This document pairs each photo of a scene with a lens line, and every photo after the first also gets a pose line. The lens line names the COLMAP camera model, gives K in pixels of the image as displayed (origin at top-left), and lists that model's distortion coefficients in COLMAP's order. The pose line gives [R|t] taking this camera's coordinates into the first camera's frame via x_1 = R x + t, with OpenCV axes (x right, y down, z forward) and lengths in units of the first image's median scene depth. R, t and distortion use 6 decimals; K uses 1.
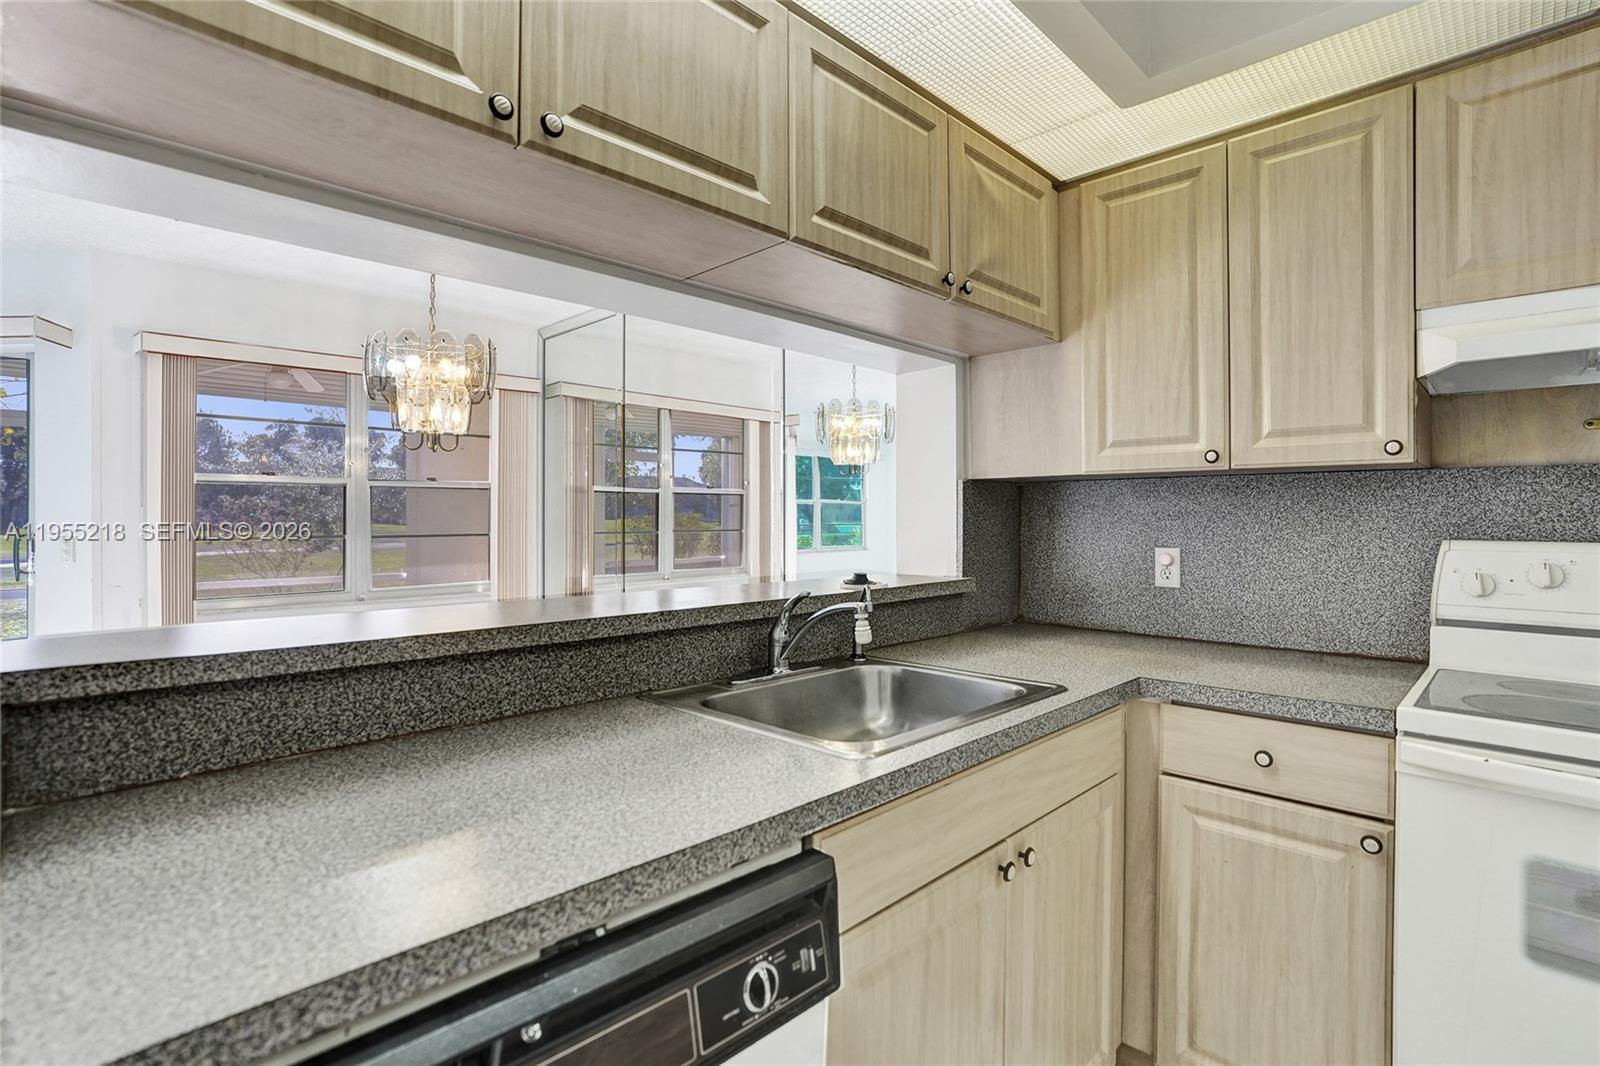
lens RADIAL K [[772.8, 0, 798.8], [0, 772.8, 518.4], [0, 0, 1]] dist [-0.057621, 0.029072]
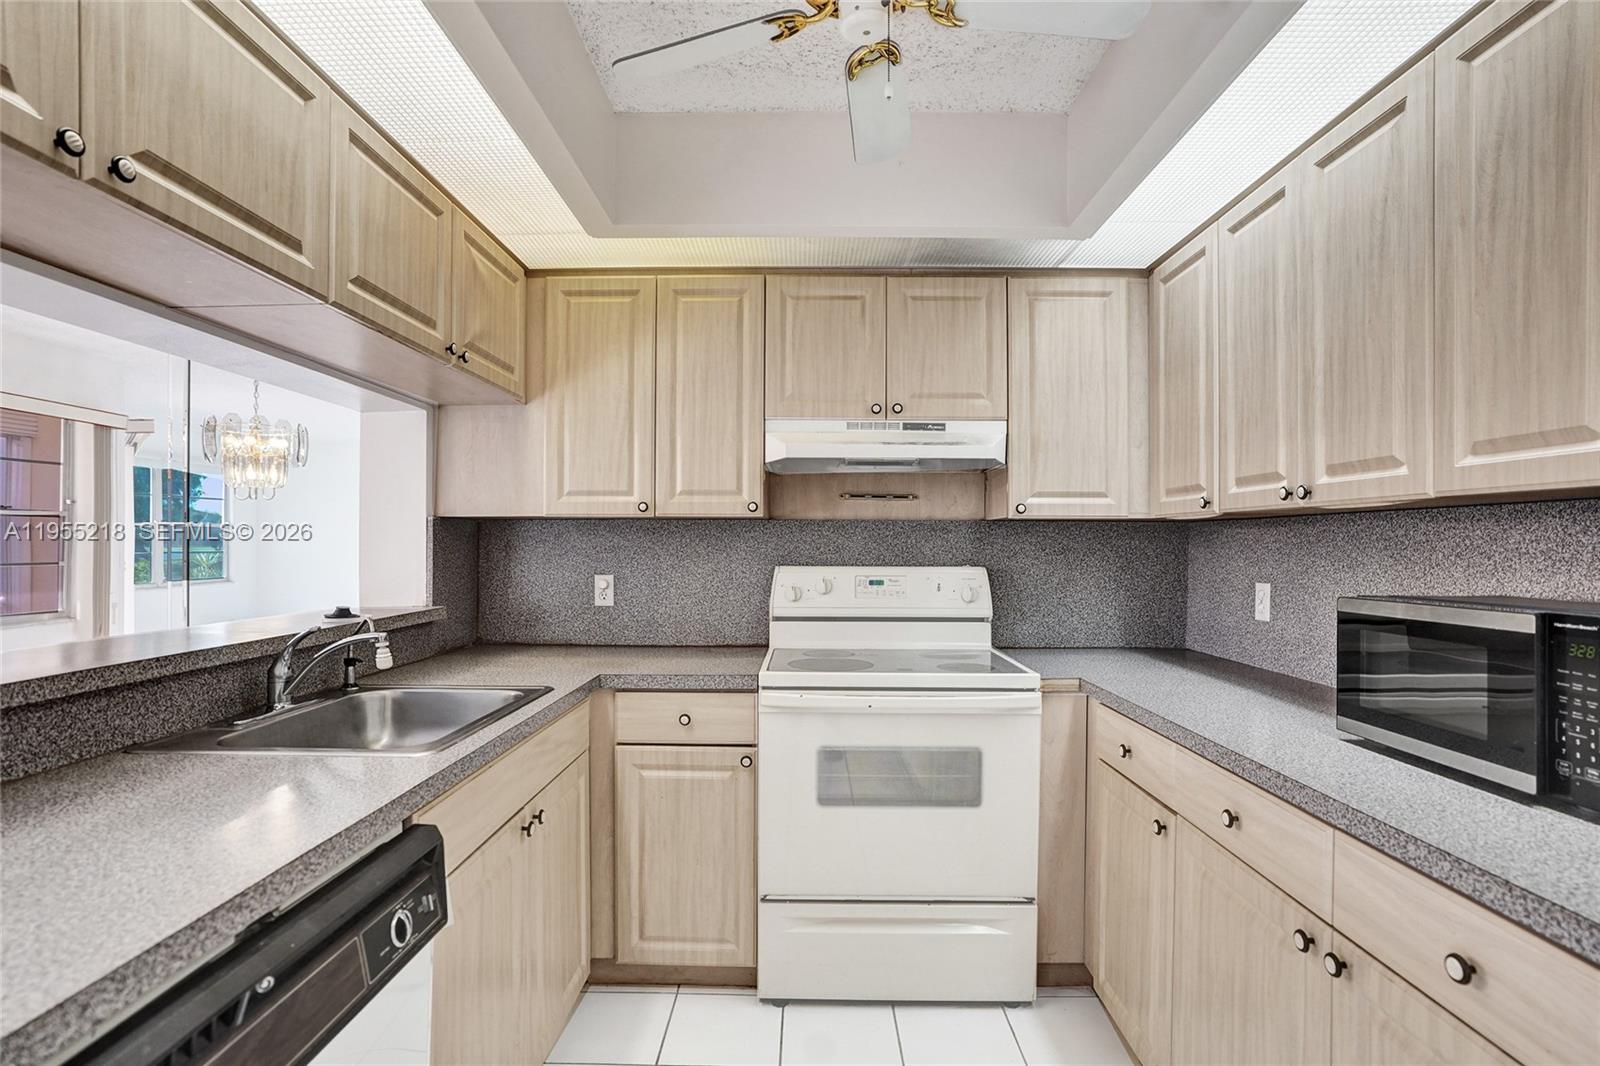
lens RADIAL K [[782.6, 0, 802.9], [0, 782.6, 544.8], [0, 0, 1]] dist [-0.058759, 0.030031]
pose [[0.718426, -0.000534, 0.695603, -0.255345], [-0.001395, 0.999997, 0.002209, -0.020887], [-0.695602, -0.002558, 0.718423, -0.224483]]
